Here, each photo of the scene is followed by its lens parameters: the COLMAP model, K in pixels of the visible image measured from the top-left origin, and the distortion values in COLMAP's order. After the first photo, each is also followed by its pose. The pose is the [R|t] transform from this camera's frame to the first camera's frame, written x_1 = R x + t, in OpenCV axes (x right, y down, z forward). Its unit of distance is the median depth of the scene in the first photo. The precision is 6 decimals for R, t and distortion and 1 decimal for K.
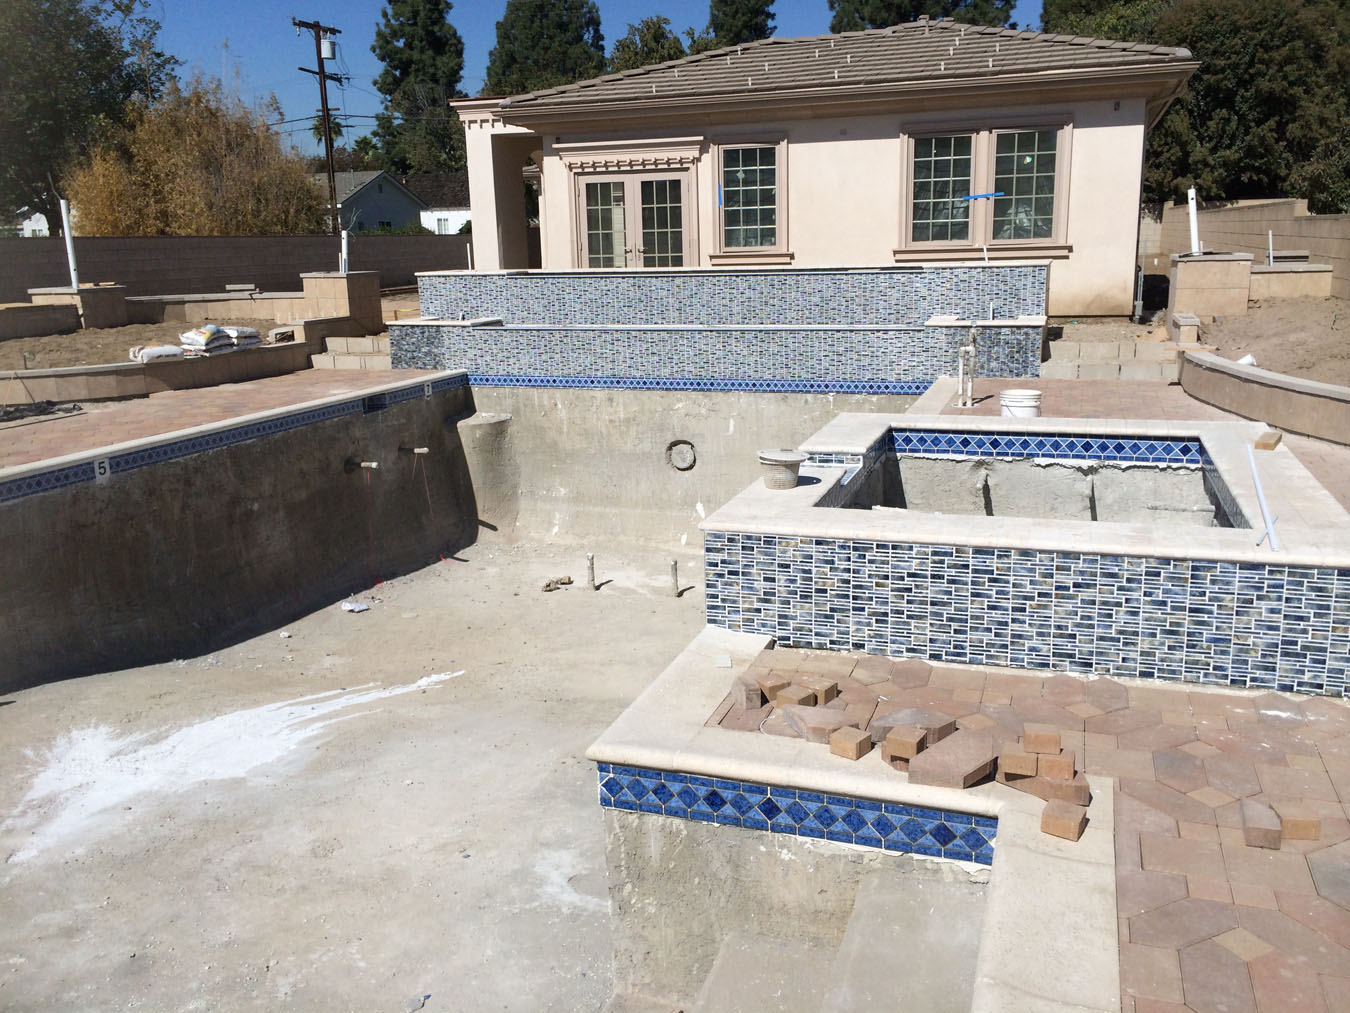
lens RADIAL K [[1134.6, 0, 675.0], [0, 1134.6, 506.5], [0, 0, 1]] dist [0.007055, -0.010336]
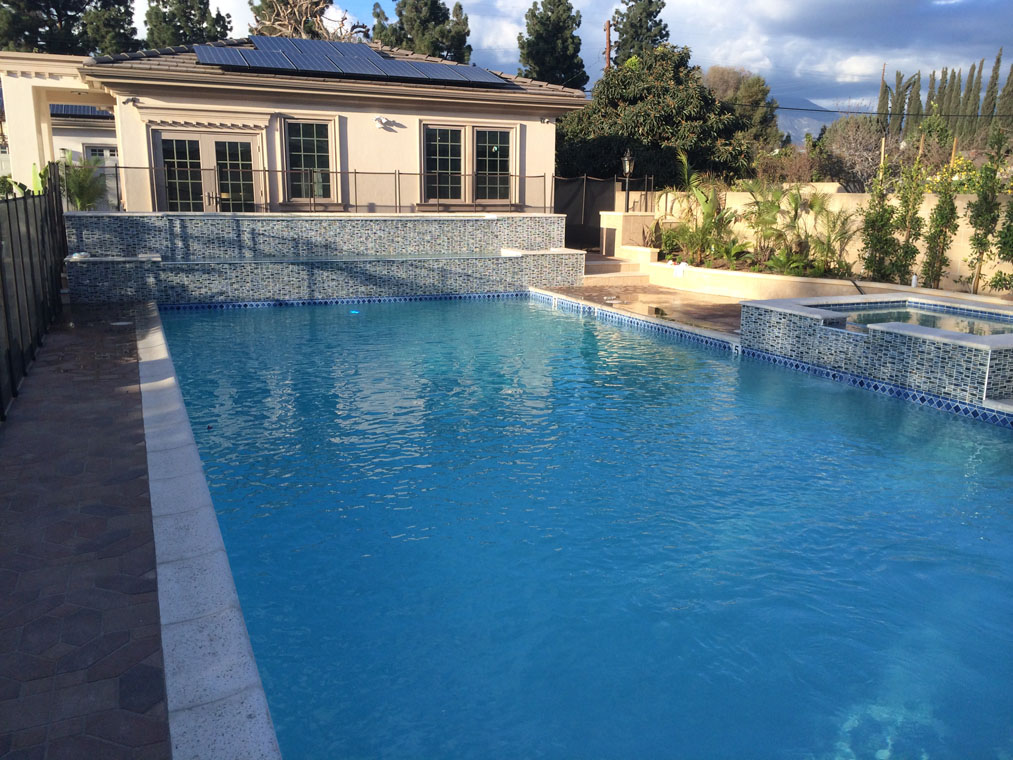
lens RADIAL K [[851.4, 0, 506.5], [0, 851.4, 380.0], [0, 0, 1]] dist [0.007055, -0.010336]
pose [[0.731044, -0.111850, 0.673101, -0.485048], [0.125012, 0.991731, 0.029024, -0.022590], [-0.670781, 0.062928, 0.738981, 0.143644]]
